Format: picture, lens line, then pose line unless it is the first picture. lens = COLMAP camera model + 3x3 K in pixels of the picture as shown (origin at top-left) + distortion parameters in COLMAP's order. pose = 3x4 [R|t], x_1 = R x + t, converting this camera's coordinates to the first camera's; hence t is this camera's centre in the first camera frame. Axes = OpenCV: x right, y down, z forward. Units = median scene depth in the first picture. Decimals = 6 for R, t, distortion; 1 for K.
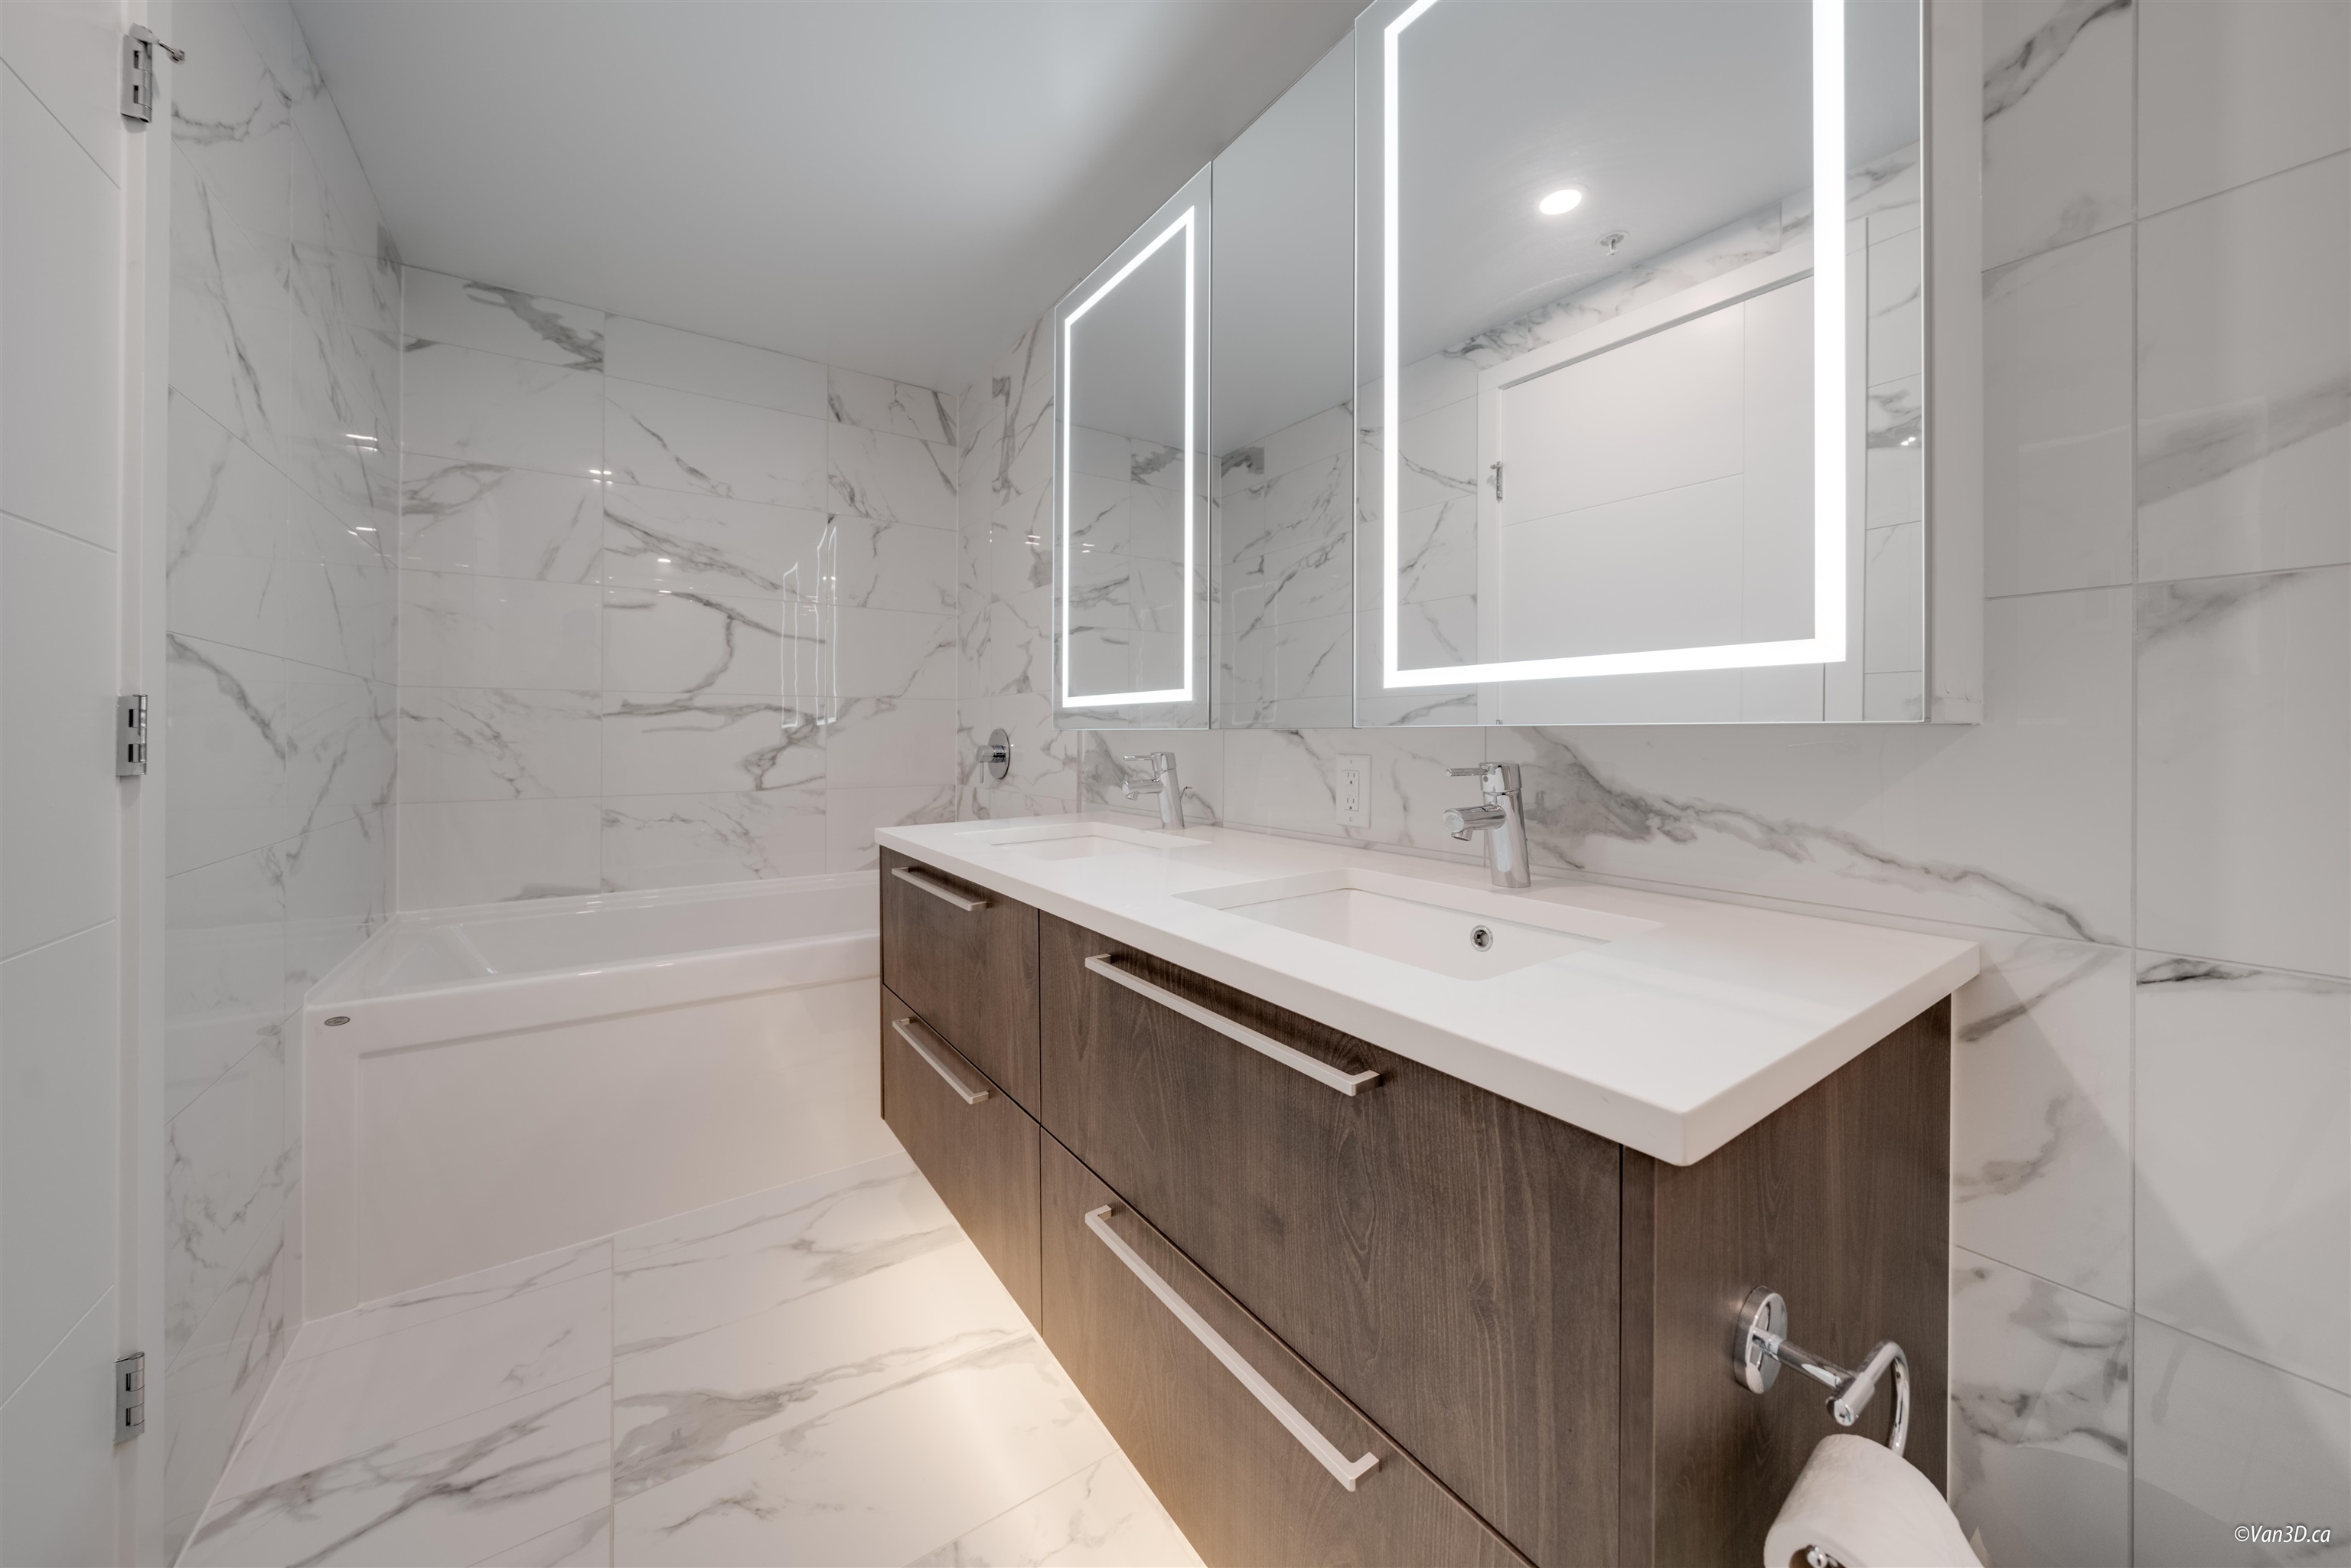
lens RADIAL K [[844.4, 0, 1175.8], [0, 844.4, 738.4], [0, 0, 1]] dist [0.053426, -0.000031]
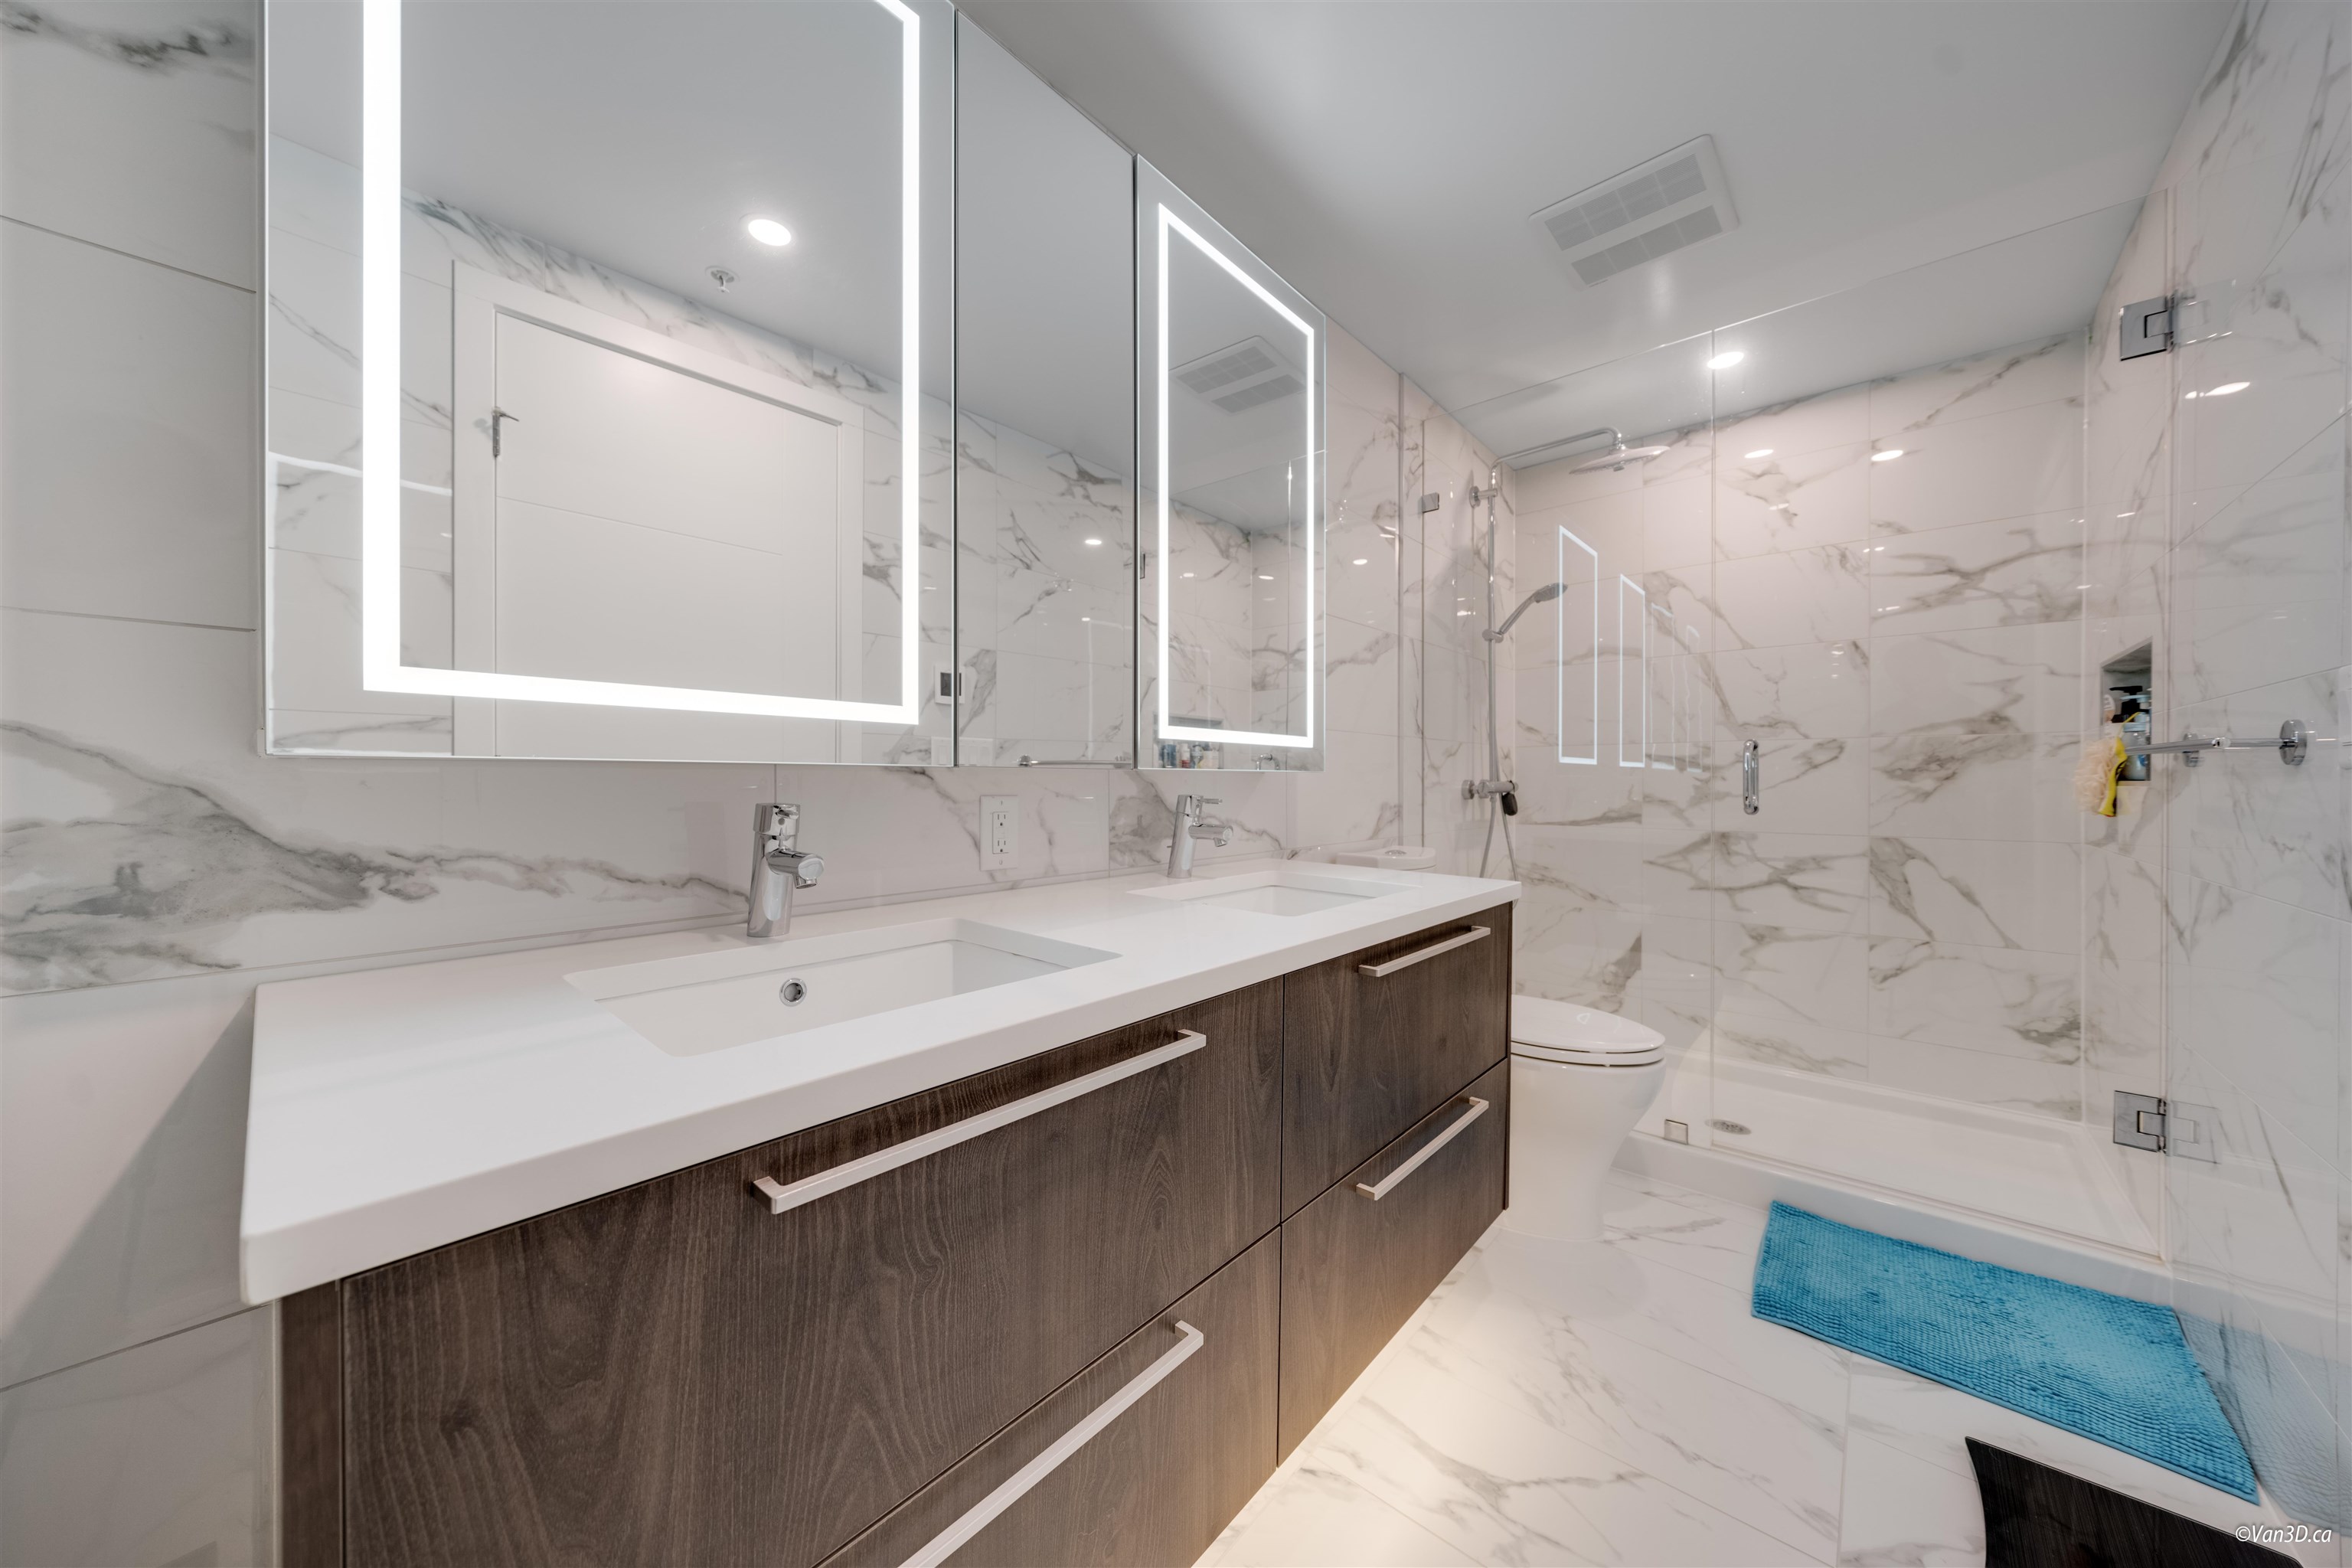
lens RADIAL K [[801.9, 0, 1162.0], [0, 801.9, 788.1], [0, 0, 1]] dist [-0.006772, 0.000293]
pose [[-0.199927, -0.017557, 0.979653, -0.355566], [0.000278, 0.999838, 0.017975, -0.003163], [-0.979811, 0.003866, -0.199890, 0.486697]]
